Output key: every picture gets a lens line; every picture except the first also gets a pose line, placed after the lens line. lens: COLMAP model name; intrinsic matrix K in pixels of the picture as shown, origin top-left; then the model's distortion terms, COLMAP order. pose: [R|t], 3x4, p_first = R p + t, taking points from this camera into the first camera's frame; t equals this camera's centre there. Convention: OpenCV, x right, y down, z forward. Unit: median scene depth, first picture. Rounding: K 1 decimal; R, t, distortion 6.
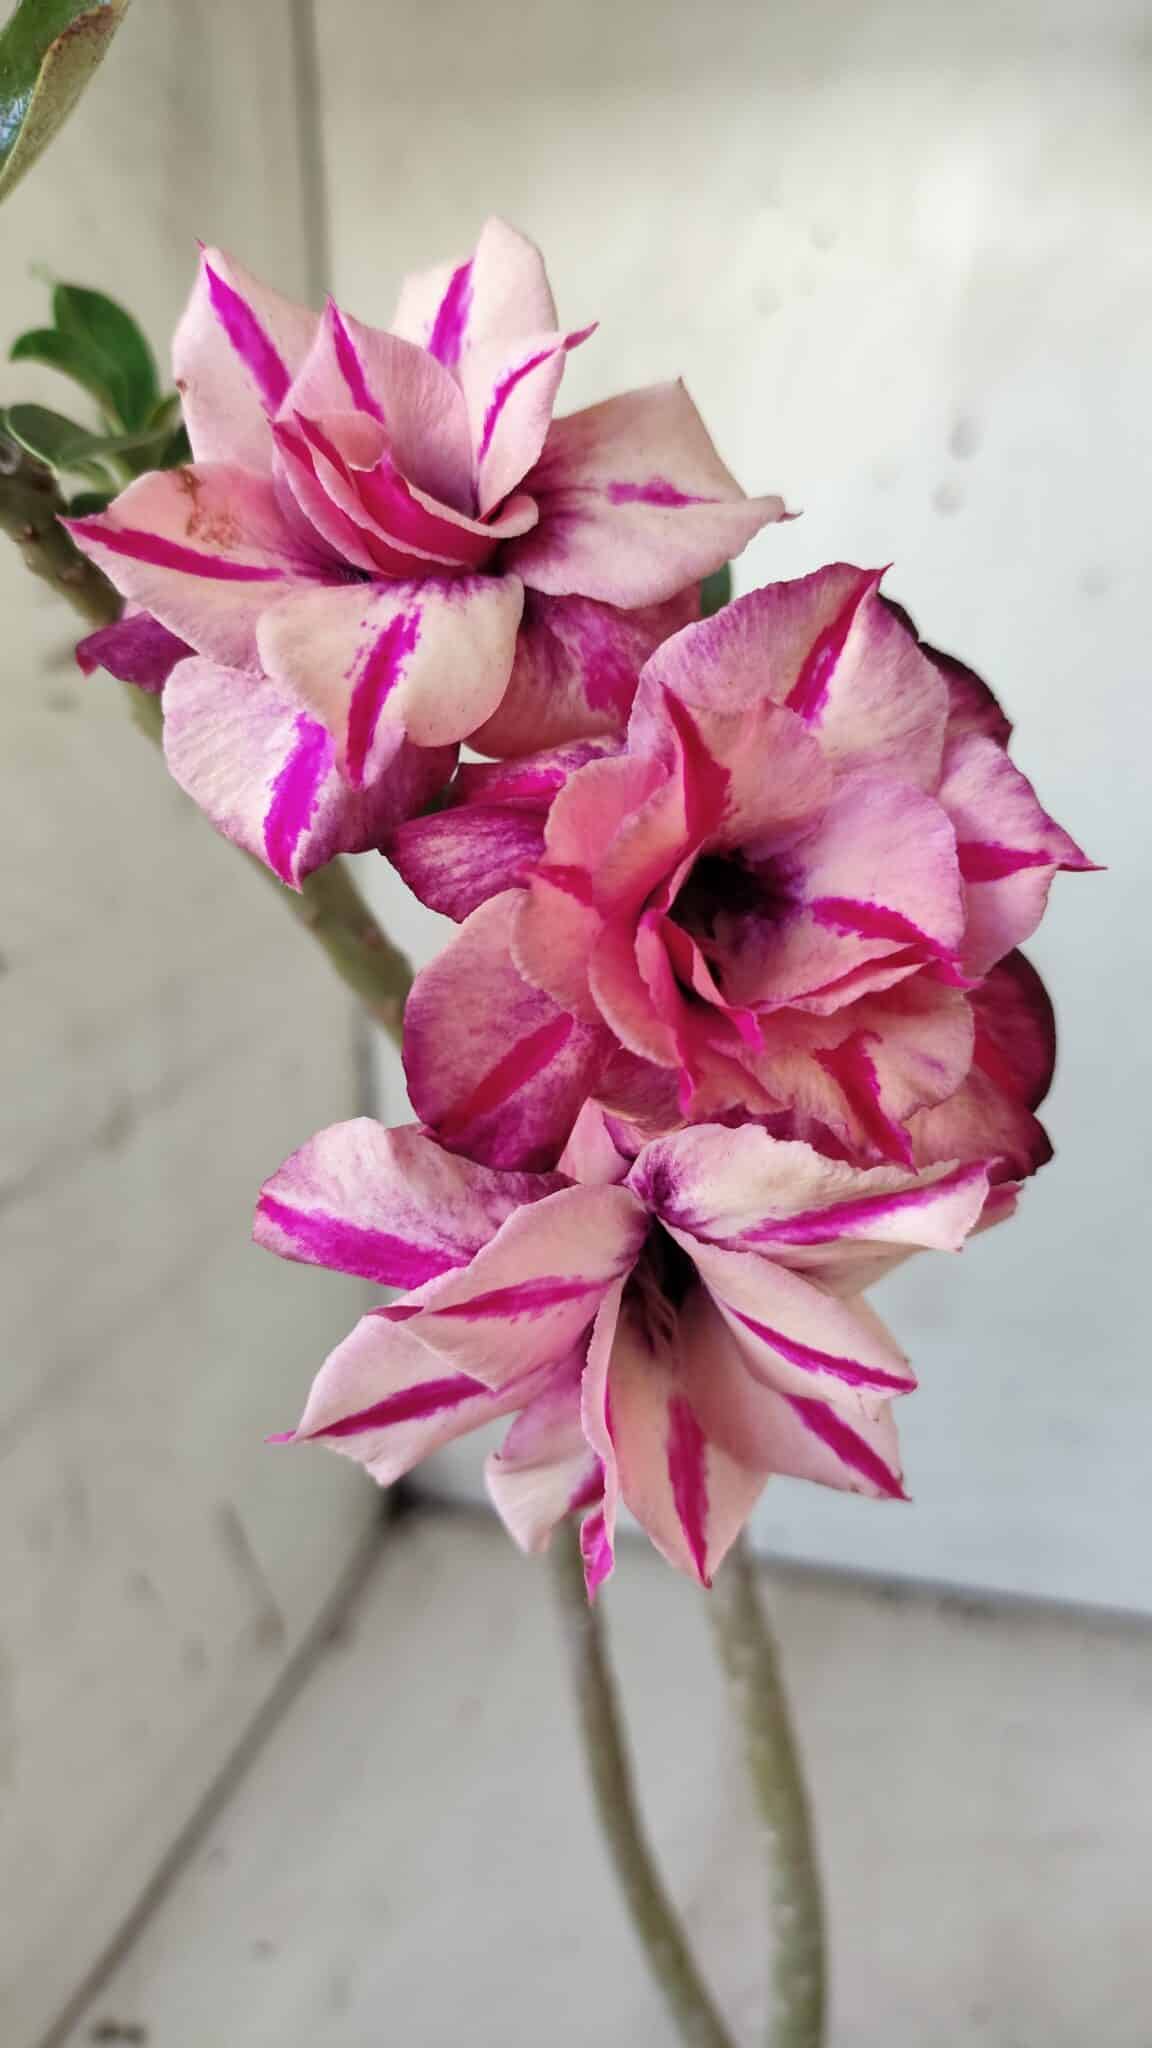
lens RADIAL K [[1551.7, 0, 562.3], [0, 1551.7, 968.4], [0, 0, 1]] dist [0.052997, -0.087935]
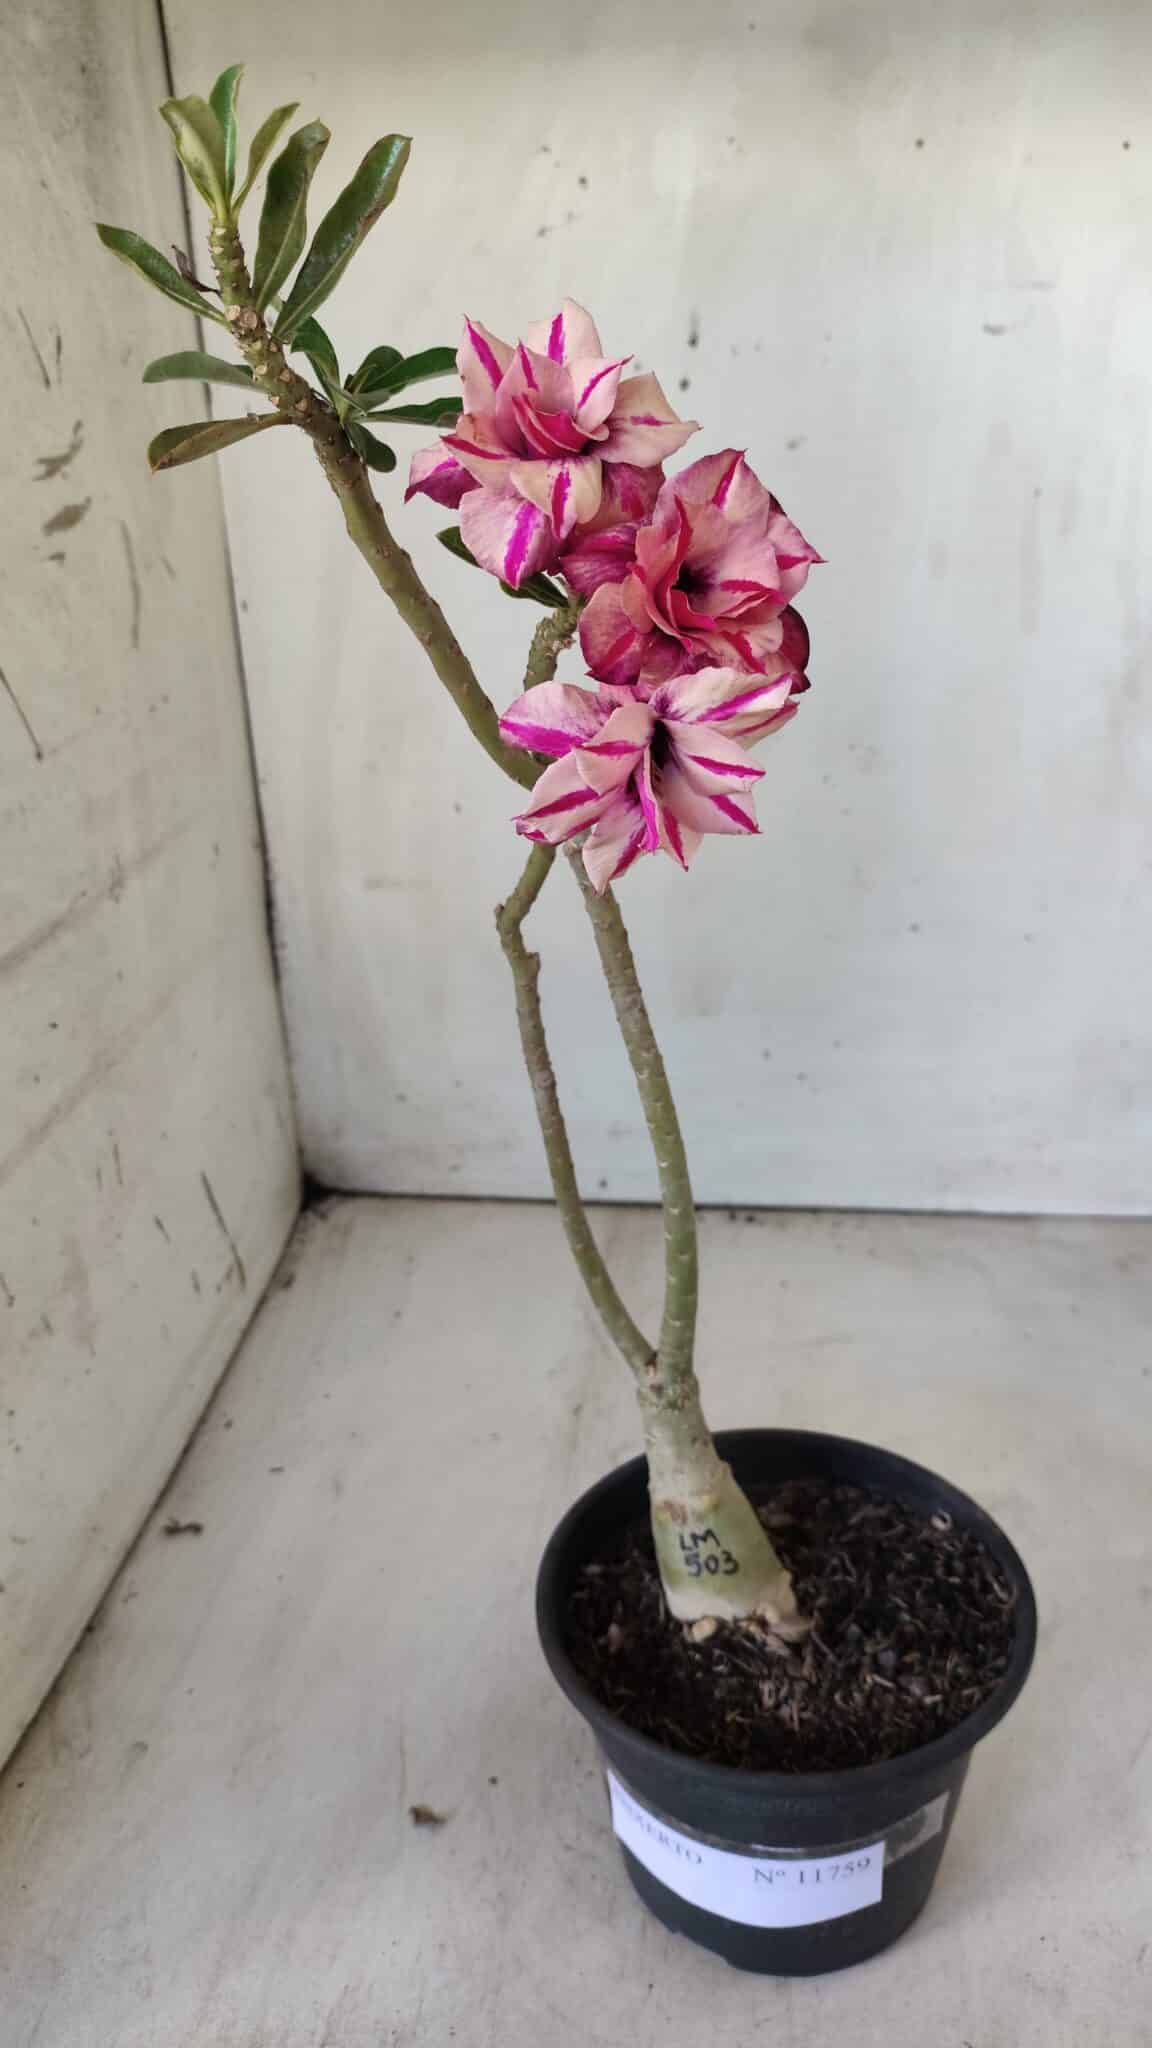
lens RADIAL K [[1551.7, 0, 556.6], [0, 1551.7, 1016.7], [0, 0, 1]] dist [0.052997, -0.087935]
pose [[0.982622, -0.079035, 0.167950, -0.590995], [0.061050, 0.992091, 0.109677, 0.366659], [-0.175290, -0.097518, 0.979675, -1.545457]]
